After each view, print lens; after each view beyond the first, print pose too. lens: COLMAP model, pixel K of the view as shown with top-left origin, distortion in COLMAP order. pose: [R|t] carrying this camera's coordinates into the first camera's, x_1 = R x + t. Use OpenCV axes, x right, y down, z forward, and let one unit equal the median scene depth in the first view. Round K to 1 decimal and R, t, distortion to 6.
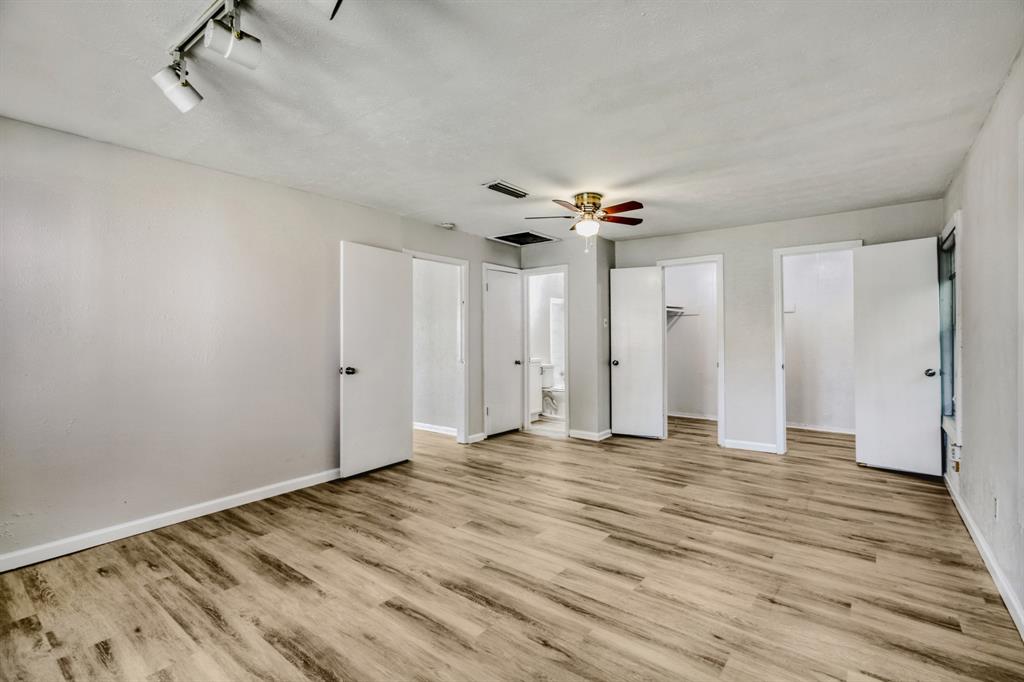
lens RADIAL K [[458.4, 0, 521.6], [0, 458.4, 338.4], [0, 0, 1]] dist [0.000127, 0.000064]
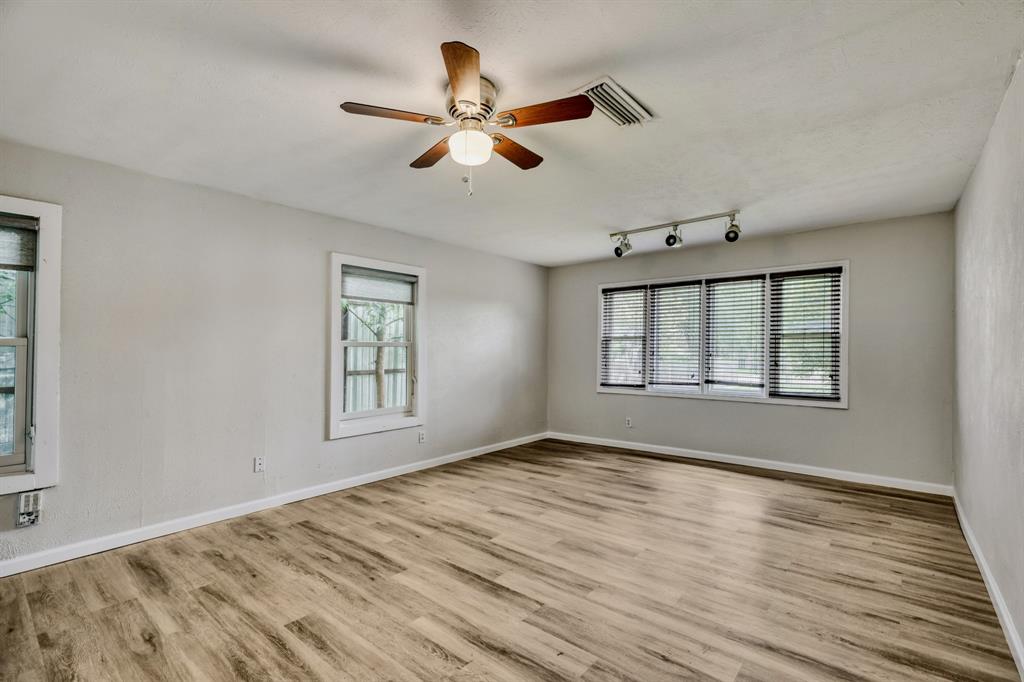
lens RADIAL K [[467.2, 0, 517.6], [0, 467.2, 342.1], [0, 0, 1]] dist [0.000318, -0.000225]
pose [[-0.999055, 0.008047, 0.042709, 0.071791], [0.007462, 0.999876, -0.013843, -0.008143], [-0.042815, -0.013512, -0.998992, 1.856393]]
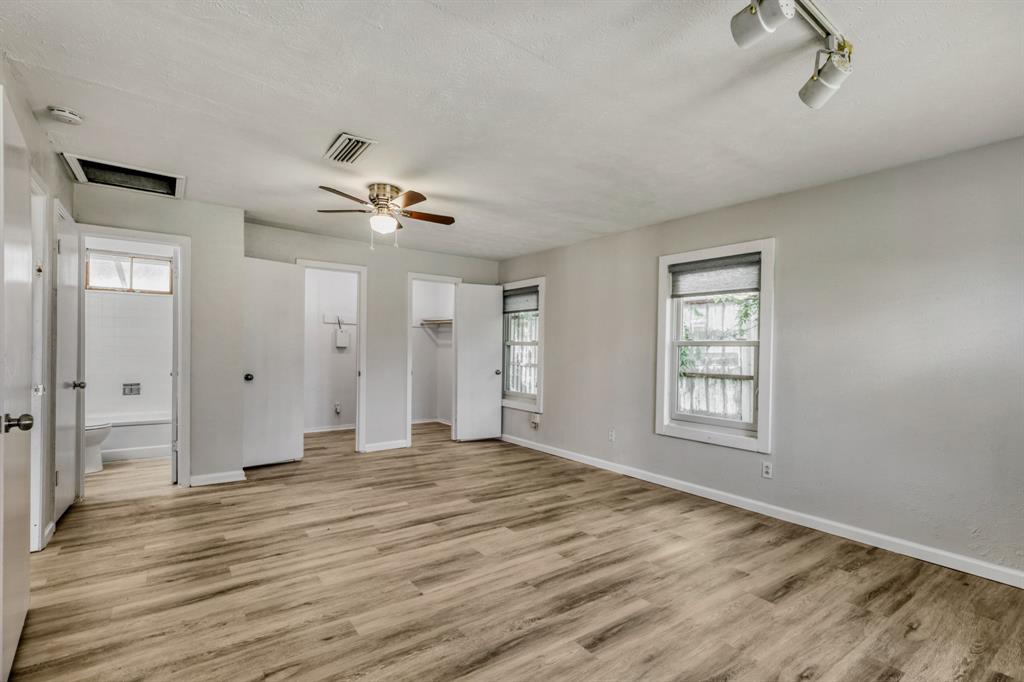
lens RADIAL K [[478.1, 0, 521.5], [0, 478.1, 347.4], [0, 0, 1]] dist [0.000405, 0.000383]
pose [[0.280707, 0.012909, 0.959707, -0.812936], [-0.015254, 0.999843, -0.008987, 0.004752], [-0.959672, -0.012117, 0.280860, 0.577721]]
